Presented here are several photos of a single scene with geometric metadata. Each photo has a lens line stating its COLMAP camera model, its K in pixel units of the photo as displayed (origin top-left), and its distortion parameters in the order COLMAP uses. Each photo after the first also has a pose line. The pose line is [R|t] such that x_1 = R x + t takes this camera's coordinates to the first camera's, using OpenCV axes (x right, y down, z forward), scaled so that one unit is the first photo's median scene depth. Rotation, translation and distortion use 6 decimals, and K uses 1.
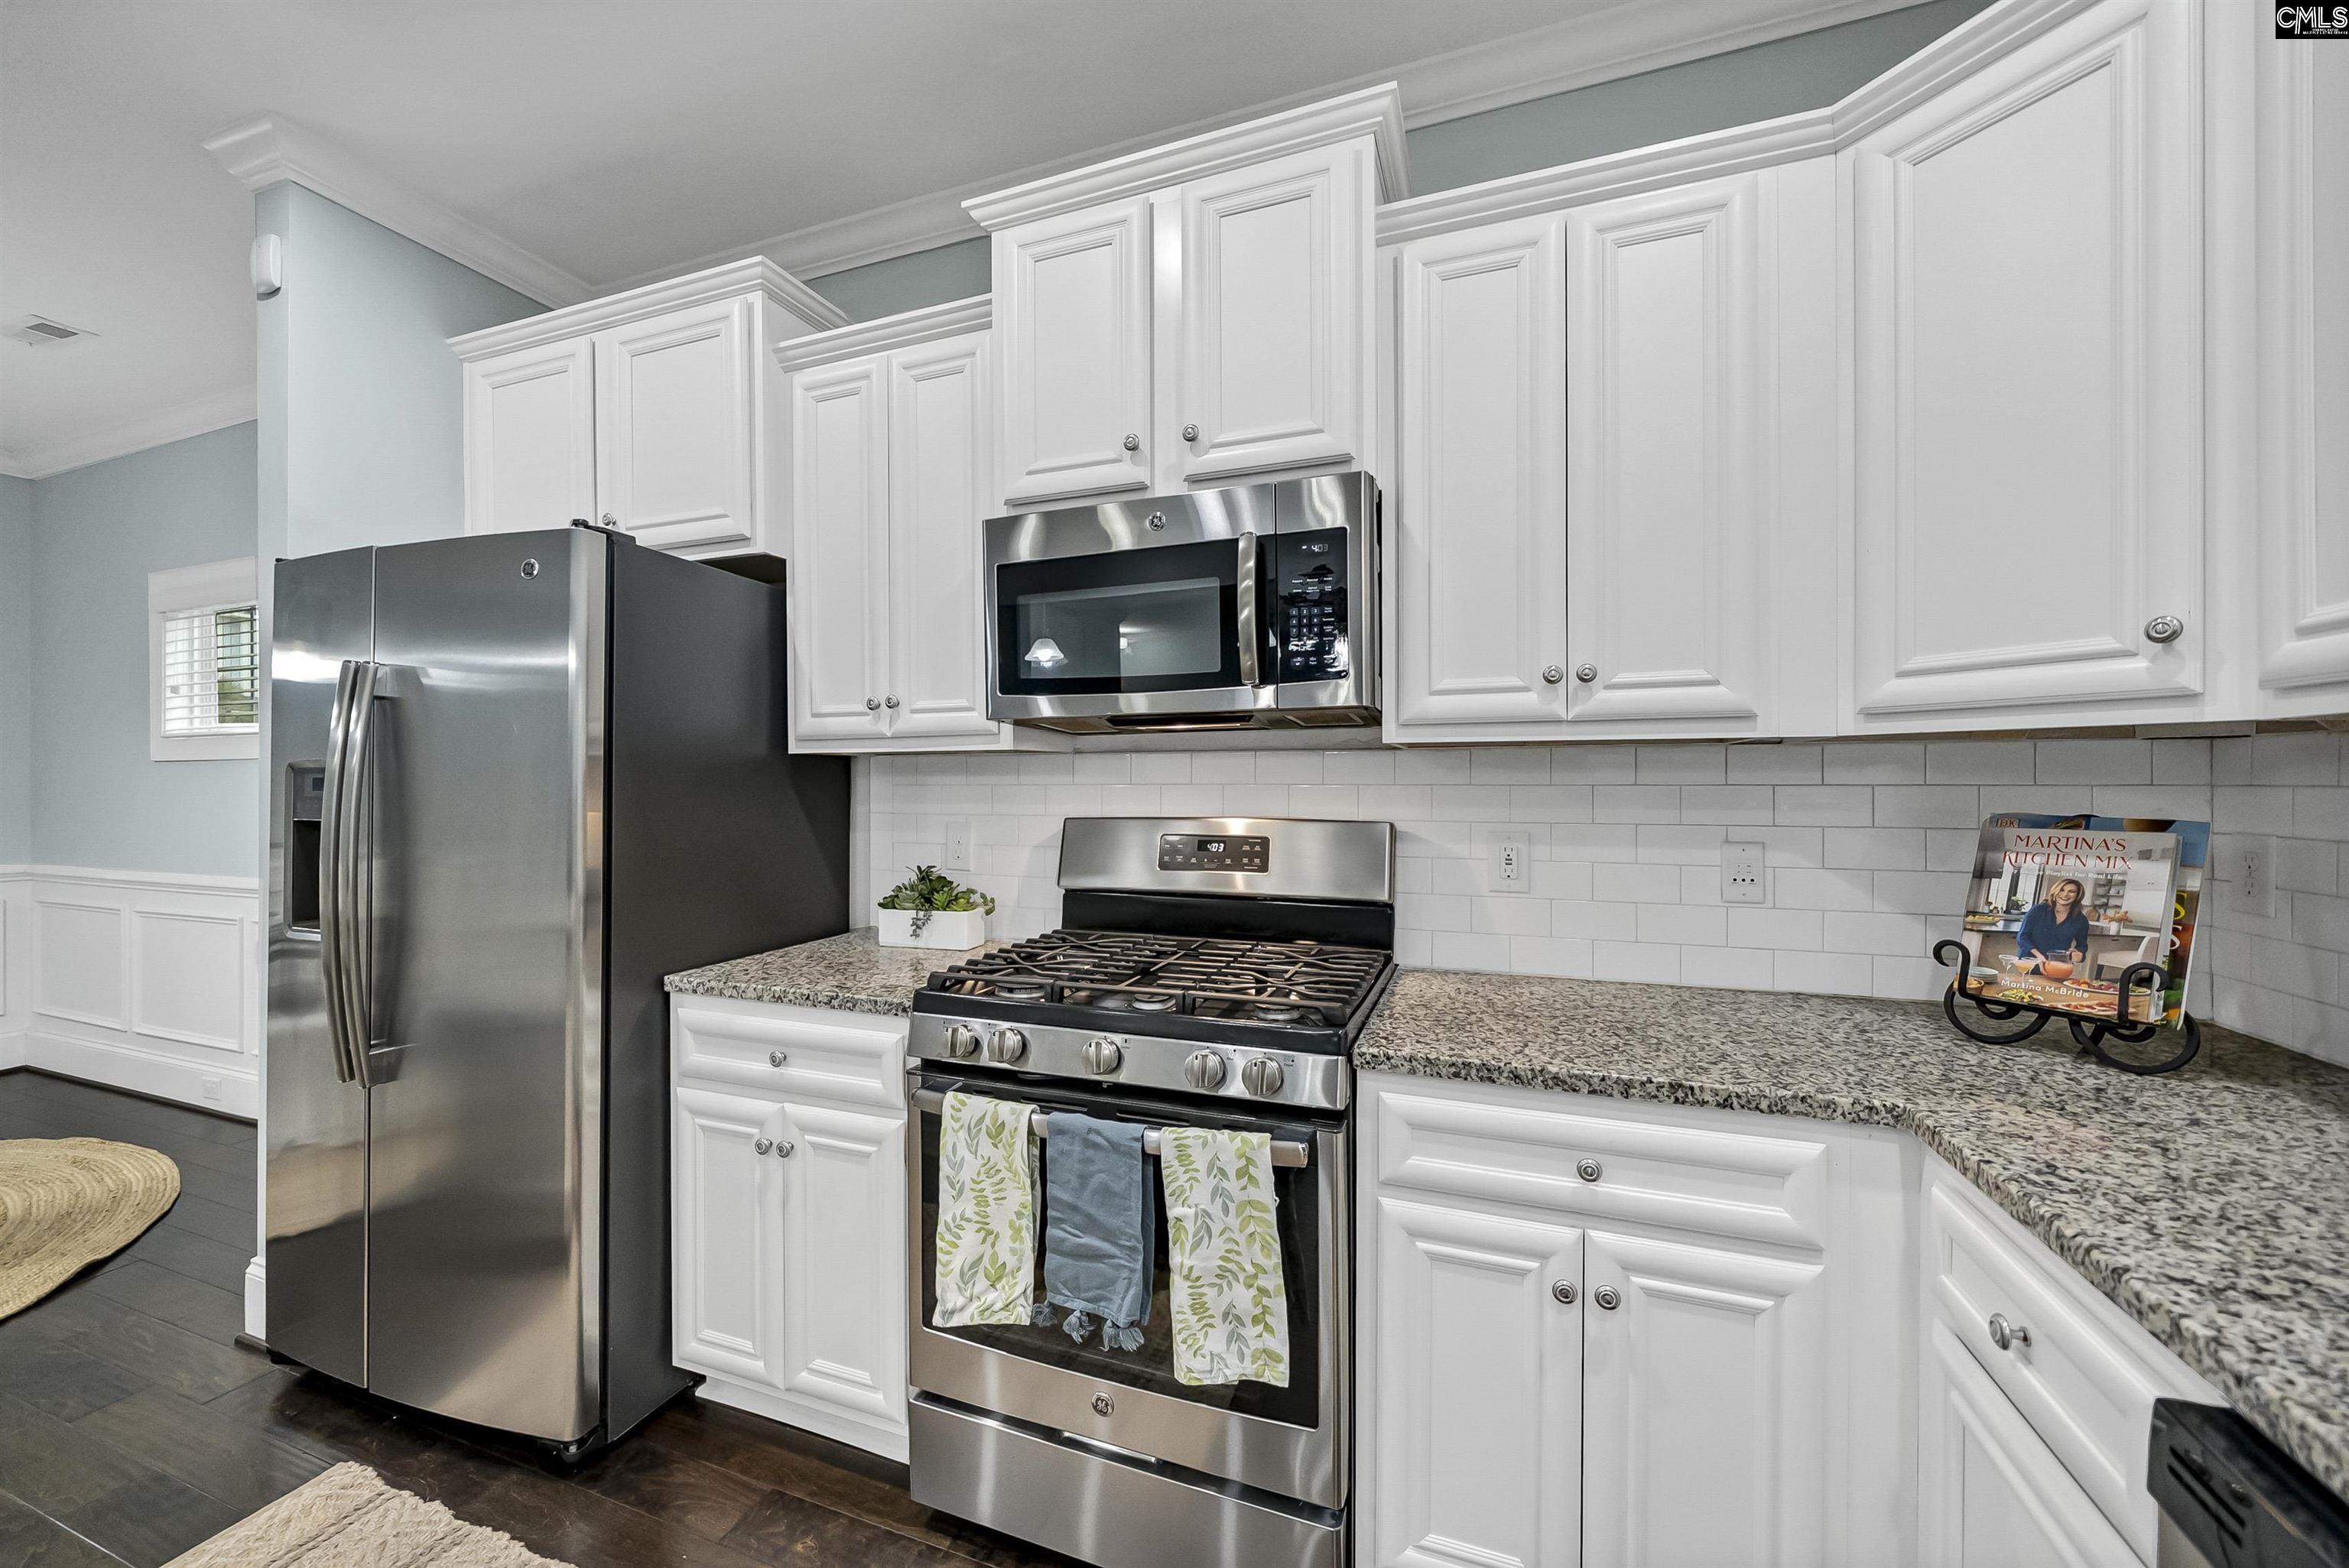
lens RADIAL K [[894.1, 0, 1178.1], [0, 894.1, 790.3], [0, 0, 1]] dist [-0.003335, -0.000197]
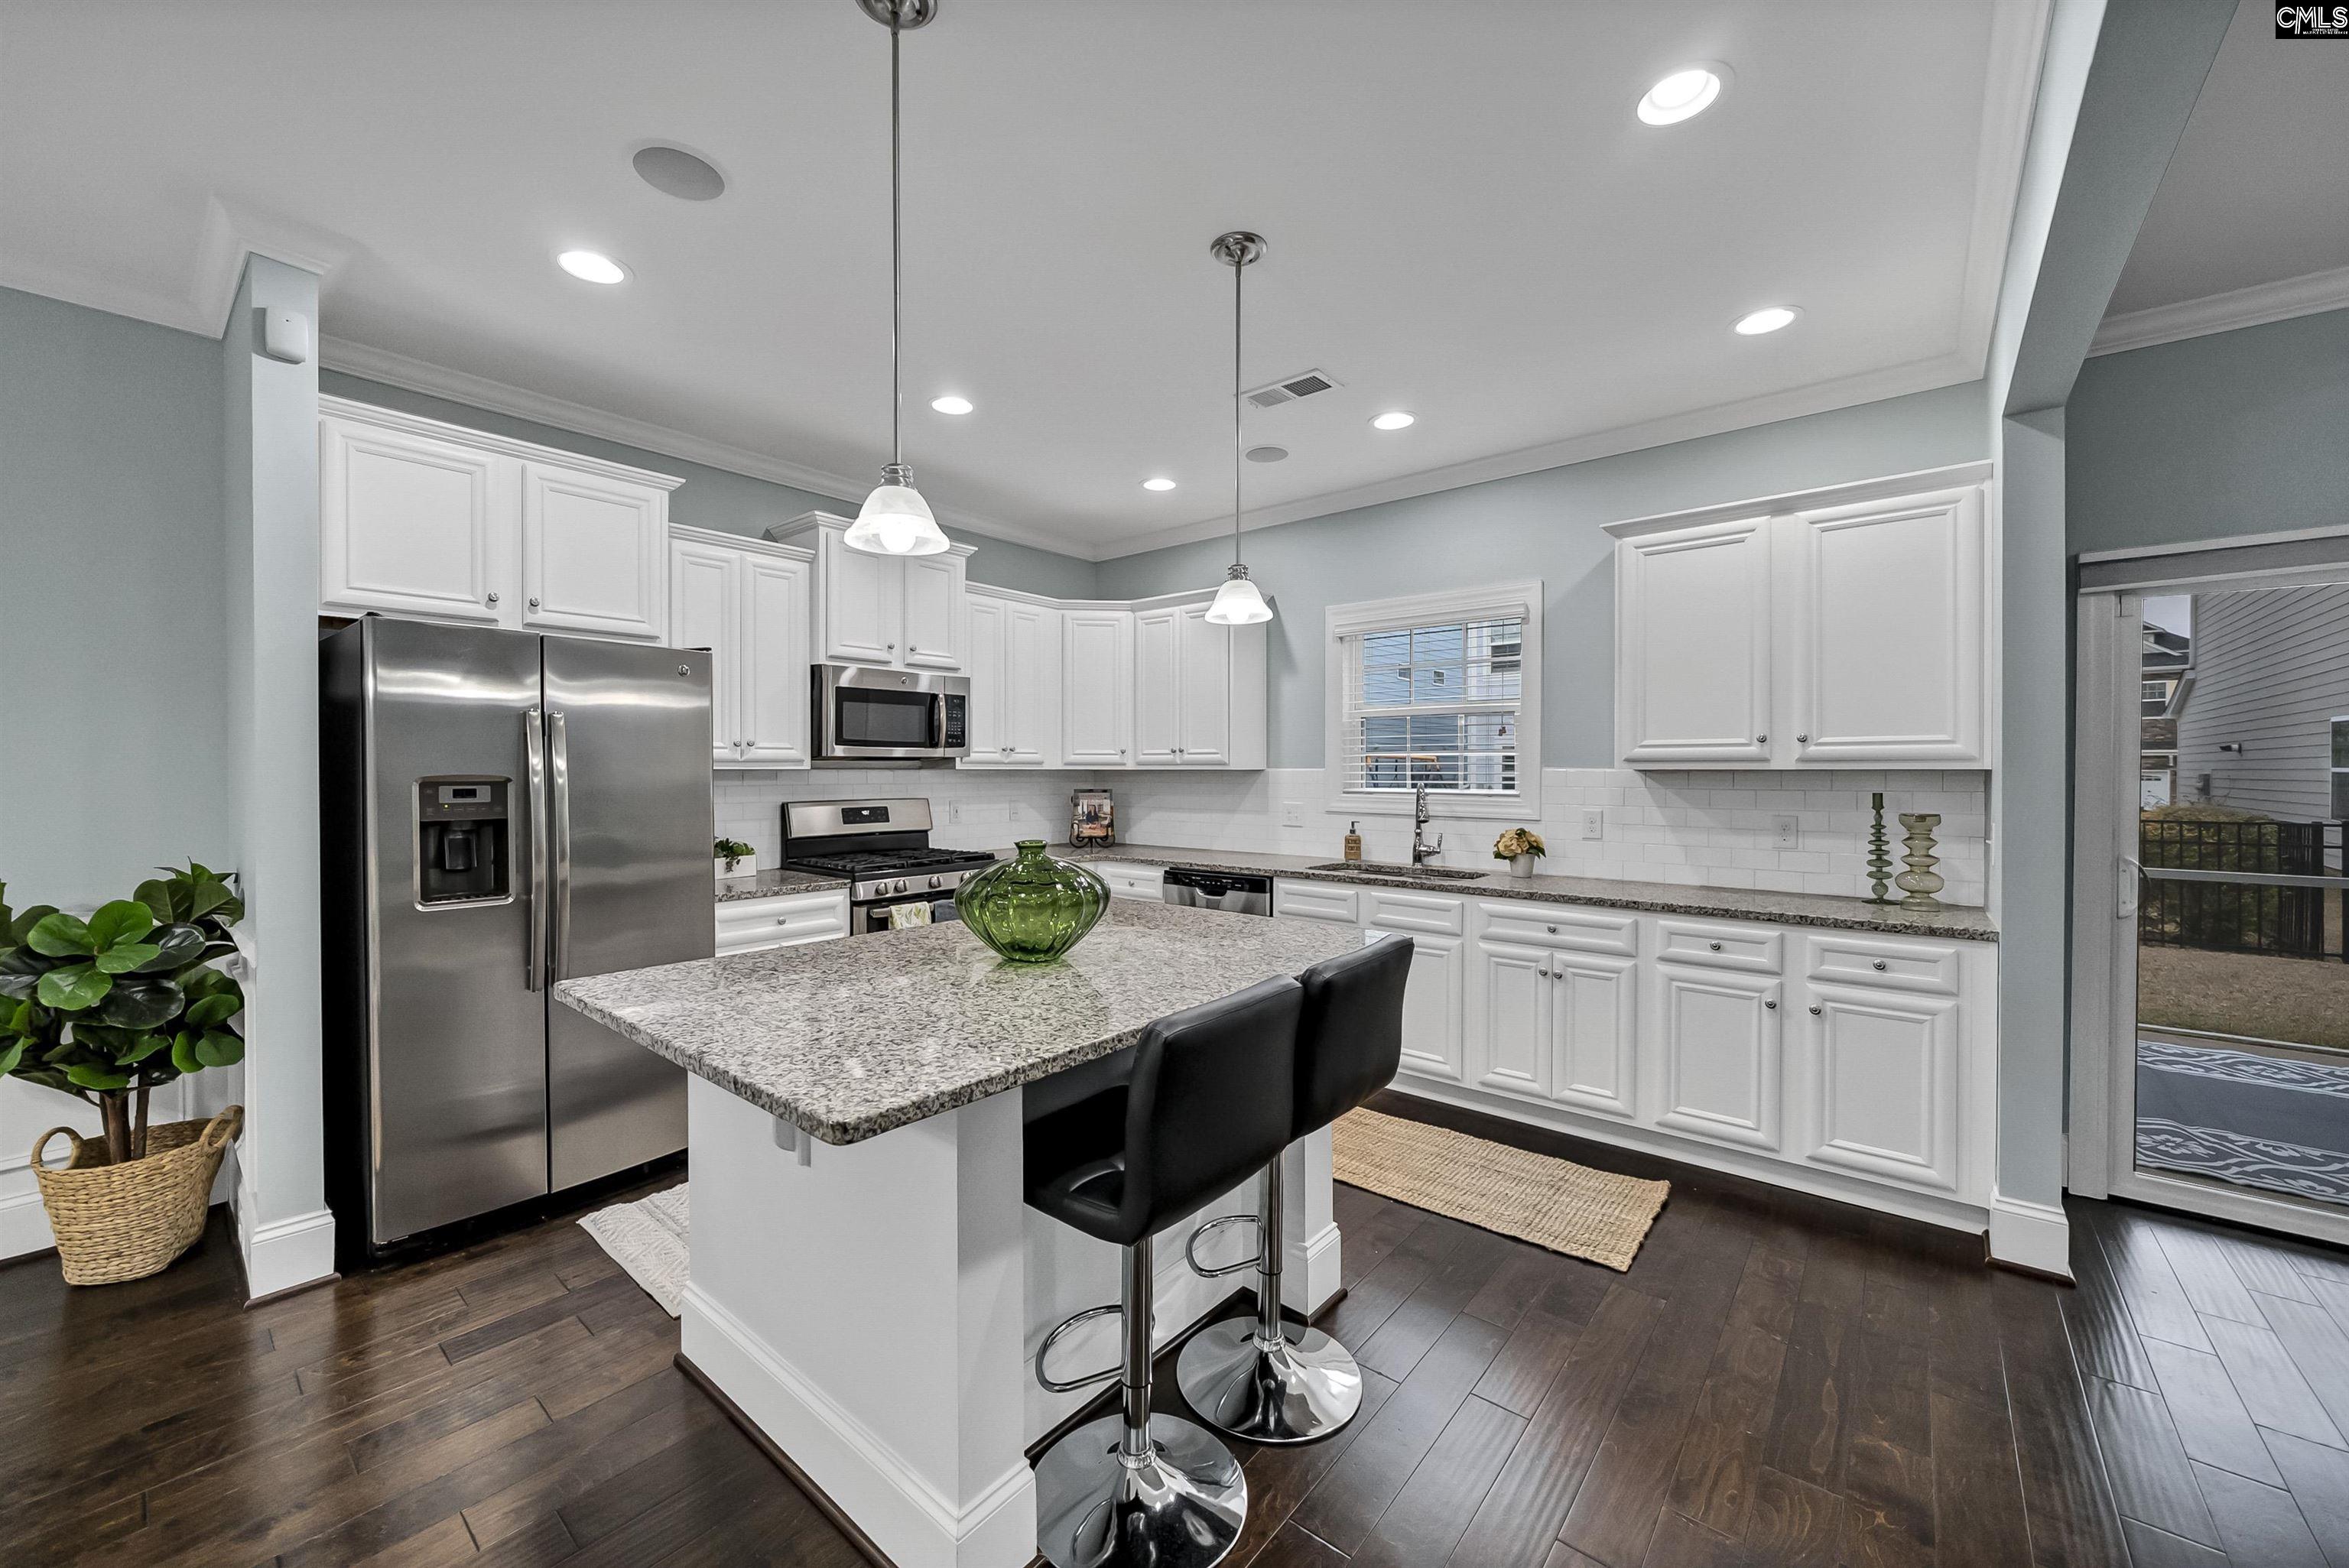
lens RADIAL K [[894.1, 0, 1167.0], [0, 894.1, 777.7], [0, 0, 1]] dist [-0.003335, -0.000197]
pose [[0.335798, -0.007780, 0.941902, -2.311619], [0.006620, 0.999961, 0.005900, -0.040559], [-0.941911, 0.004254, 0.335836, -0.587064]]
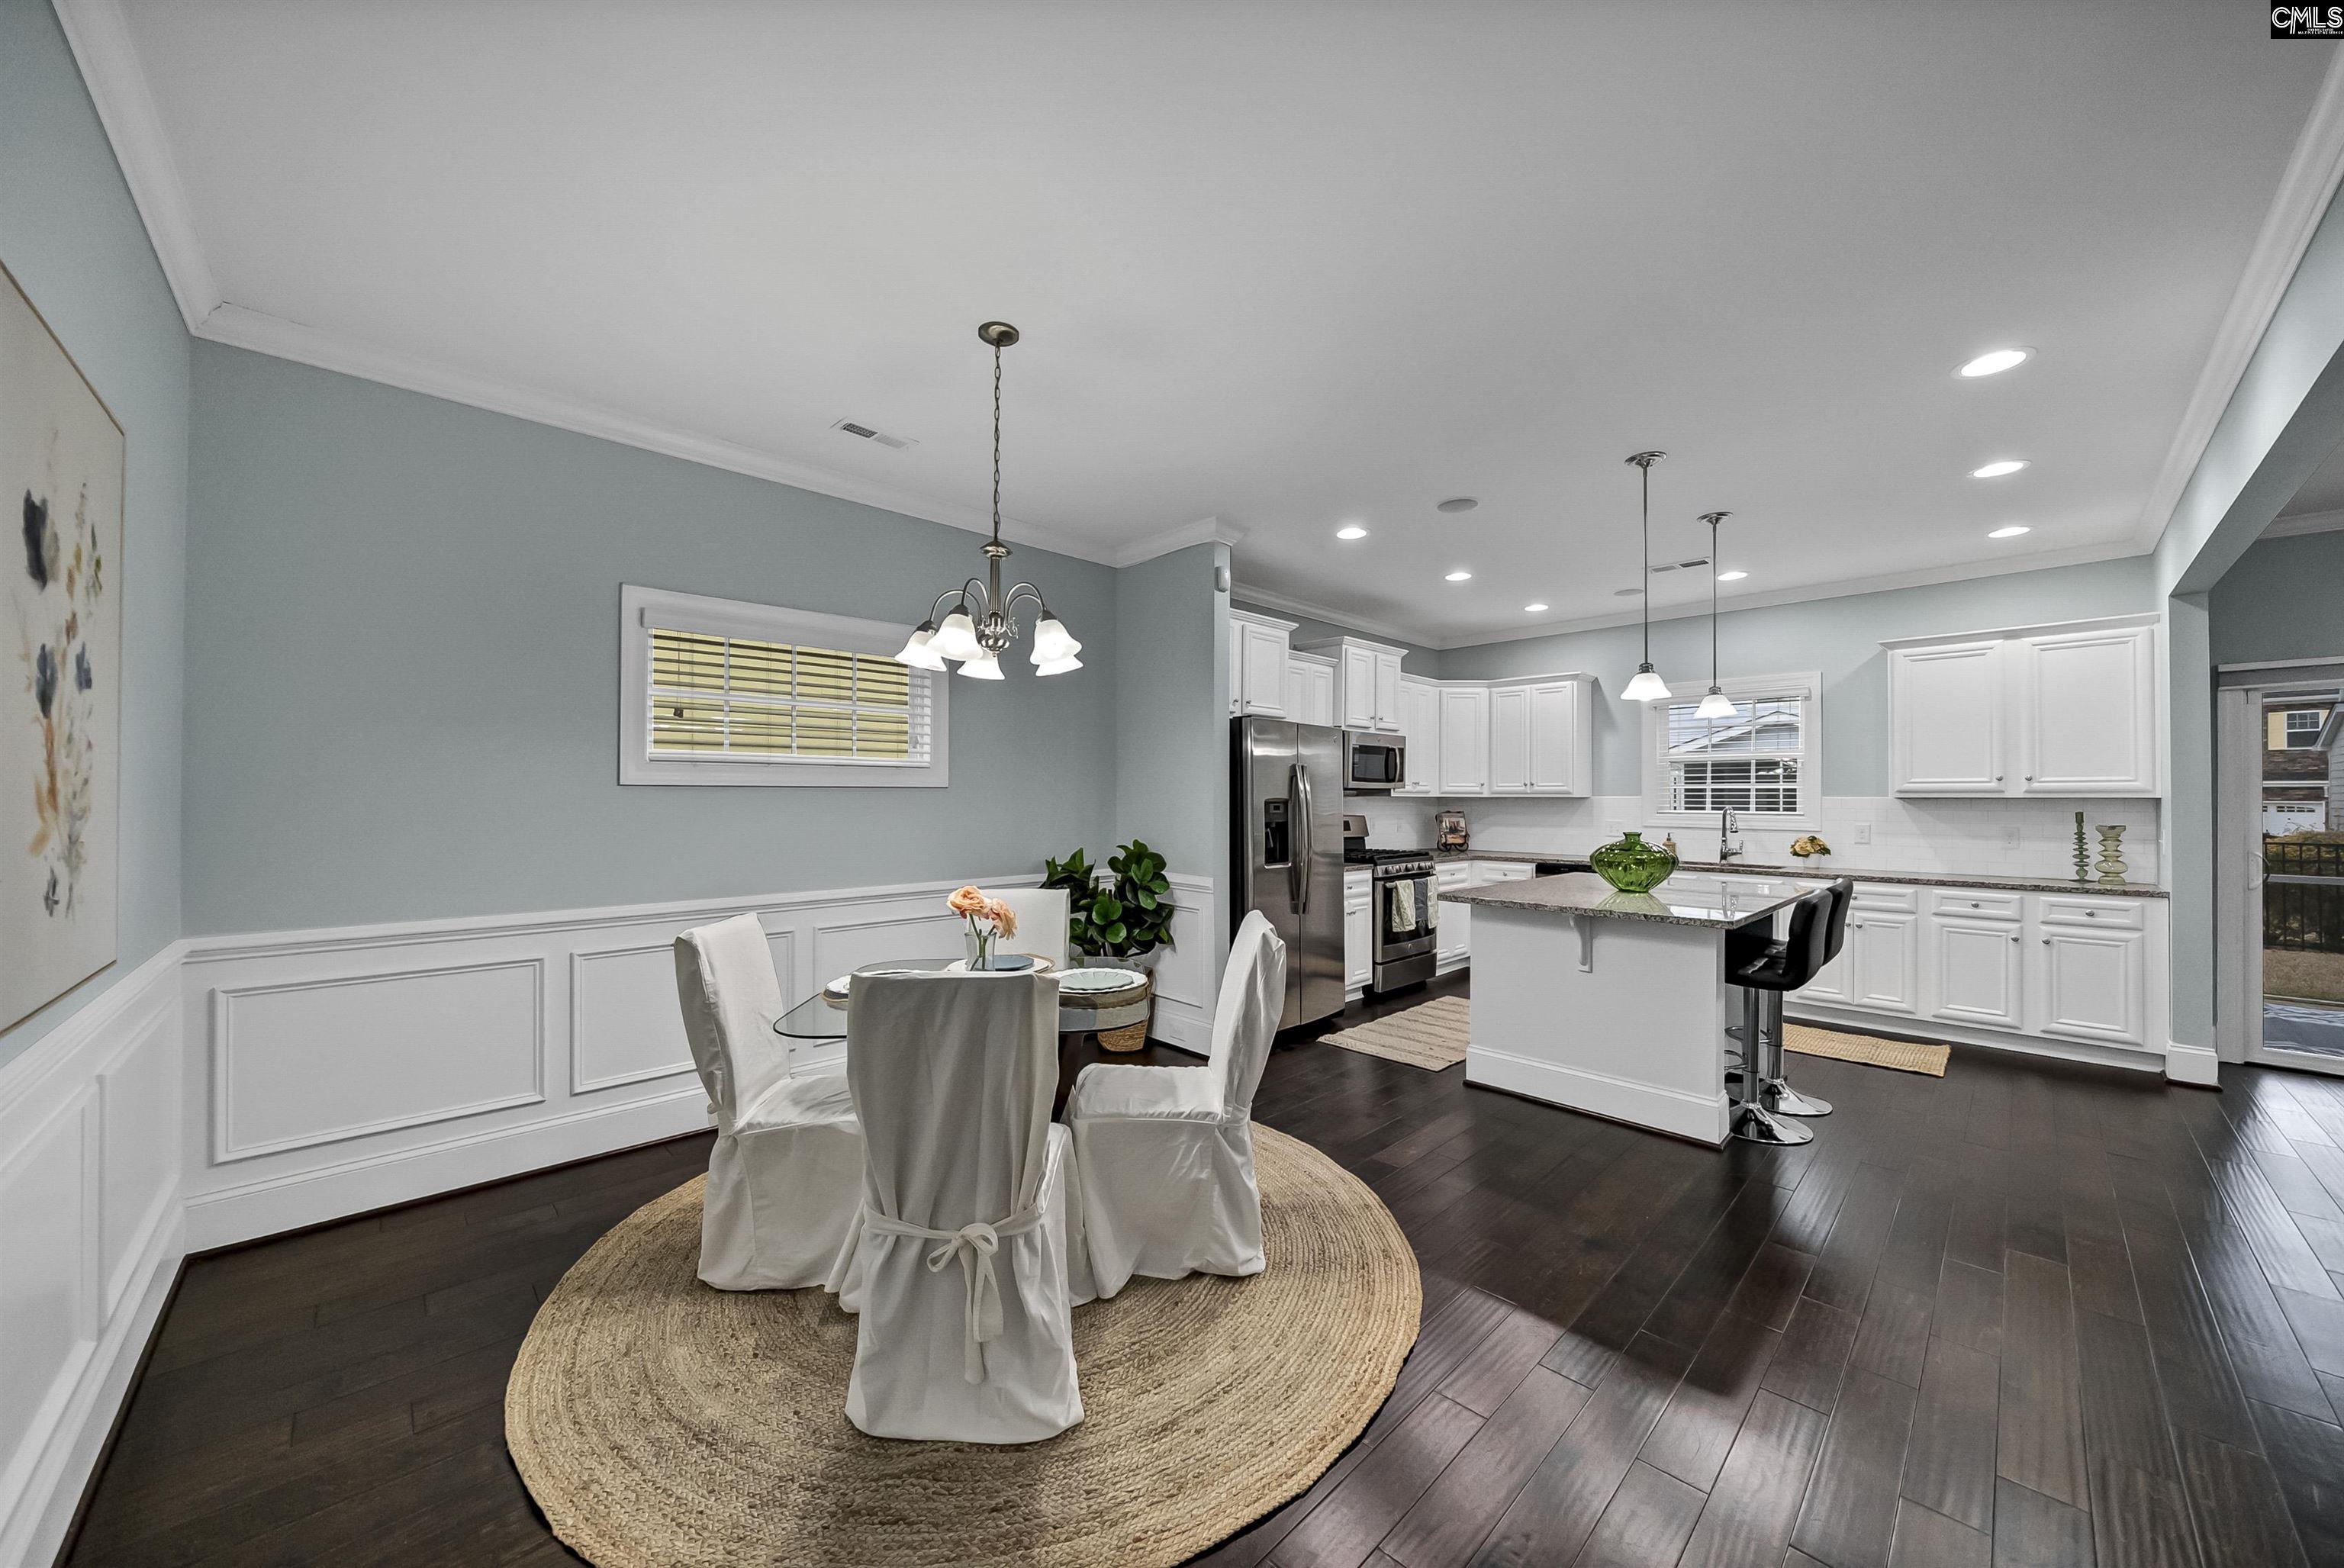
lens RADIAL K [[834.6, 0, 1182.5], [0, 834.6, 794.2], [0, 0, 1]] dist [-0.002228, -0.000216]
pose [[0.426598, 0.005951, 0.904422, -3.966246], [0.003672, 0.999959, -0.008311, -0.036385], [-0.904434, 0.006867, 0.426559, 0.222201]]
